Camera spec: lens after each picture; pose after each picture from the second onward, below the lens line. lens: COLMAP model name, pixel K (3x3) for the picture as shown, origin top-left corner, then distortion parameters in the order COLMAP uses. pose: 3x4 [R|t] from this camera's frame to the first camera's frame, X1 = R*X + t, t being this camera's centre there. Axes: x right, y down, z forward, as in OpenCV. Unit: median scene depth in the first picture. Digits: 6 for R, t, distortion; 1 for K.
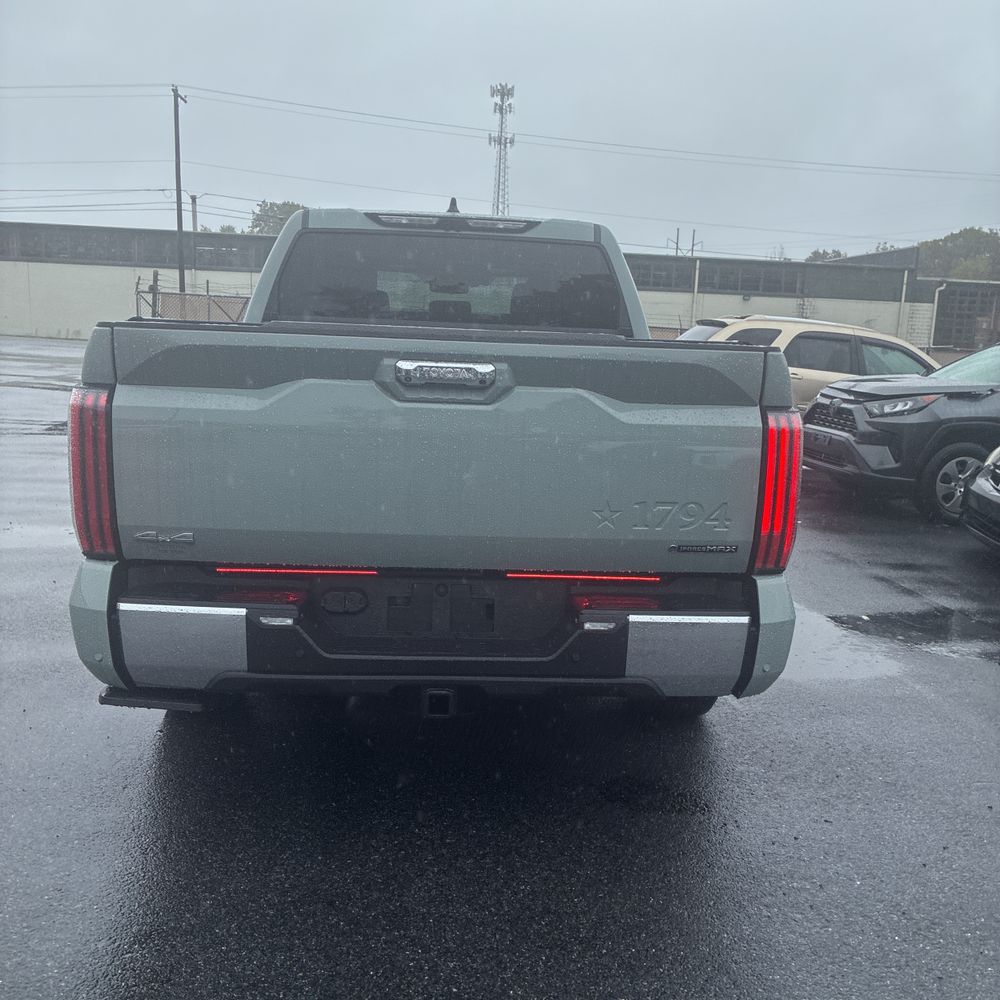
lens RADIAL K [[1001.8, 0, 517.9], [0, 1001.8, 550.7], [0, 0, 1]] dist [0.014477, -0.010916]
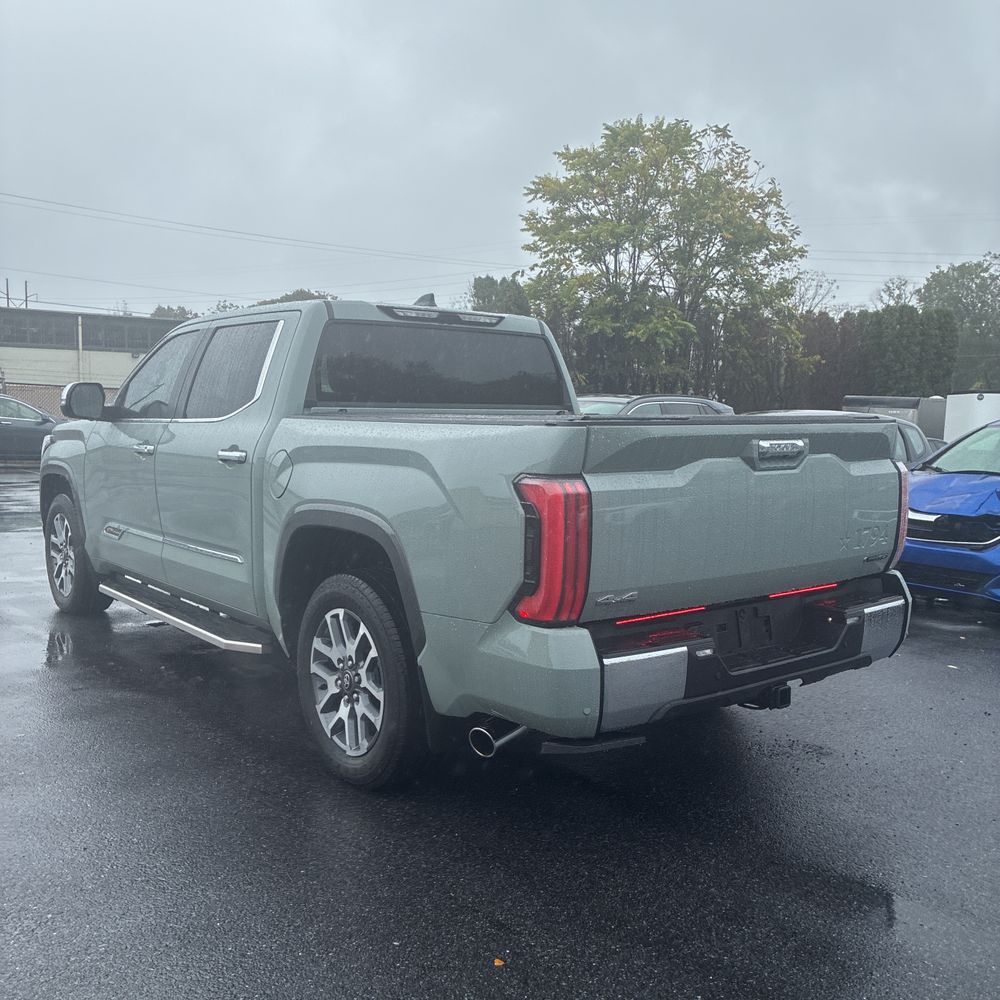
lens RADIAL K [[1016.5, 0, 500.8], [0, 1016.5, 513.2], [0, 0, 1]] dist [0.025160, -0.017610]
pose [[0.816980, -0.087471, 0.569994, -1.005101], [0.138813, 0.989195, -0.047161, -0.066129], [-0.559710, 0.117652, 0.820295, 0.076178]]
